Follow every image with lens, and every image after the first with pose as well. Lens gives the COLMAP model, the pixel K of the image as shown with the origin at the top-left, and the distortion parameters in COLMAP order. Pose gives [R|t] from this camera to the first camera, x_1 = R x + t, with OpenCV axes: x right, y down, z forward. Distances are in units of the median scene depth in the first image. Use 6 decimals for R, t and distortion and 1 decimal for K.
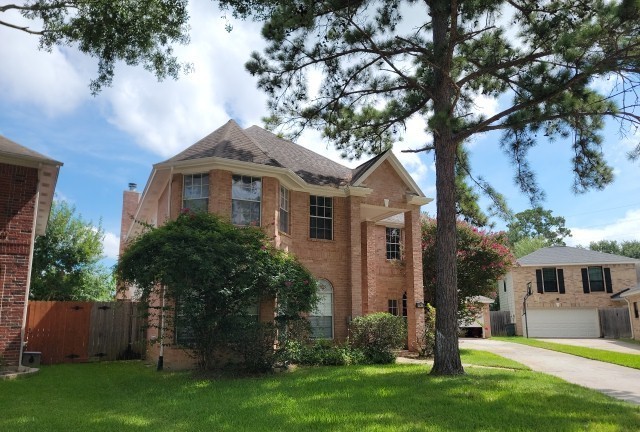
lens RADIAL K [[422.2, 0, 319.3], [0, 422.2, 253.9], [0, 0, 1]] dist [0.071542, -0.002730]
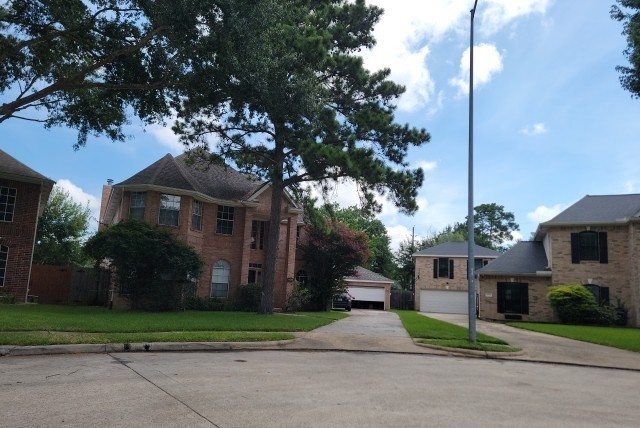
lens RADIAL K [[418.4, 0, 316.6], [0, 418.4, 242.9], [0, 0, 1]] dist [0.087981, -0.003115]
pose [[0.998673, 0.051143, 0.006044, 0.310106], [-0.051283, 0.998350, 0.025818, -0.054641], [-0.004714, -0.026093, 0.999648, -0.506586]]
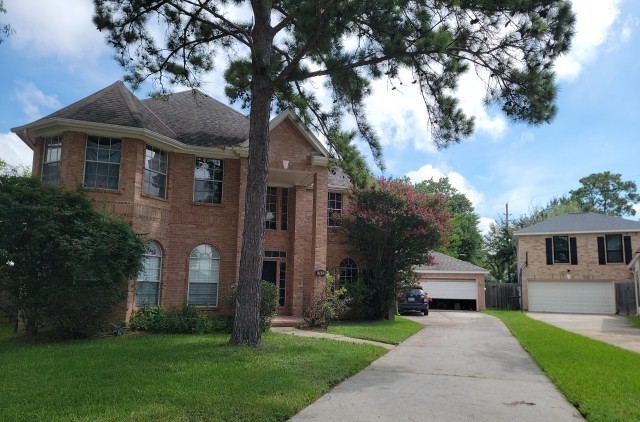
lens RADIAL K [[419.8, 0, 329.6], [0, 419.8, 238.8], [0, 0, 1]] dist [0.062471, -0.009847]
pose [[0.988902, 0.002462, -0.148549, 0.388582], [0.002494, 0.999447, 0.033163, 0.014039], [0.148548, -0.033165, 0.988349, 0.081907]]
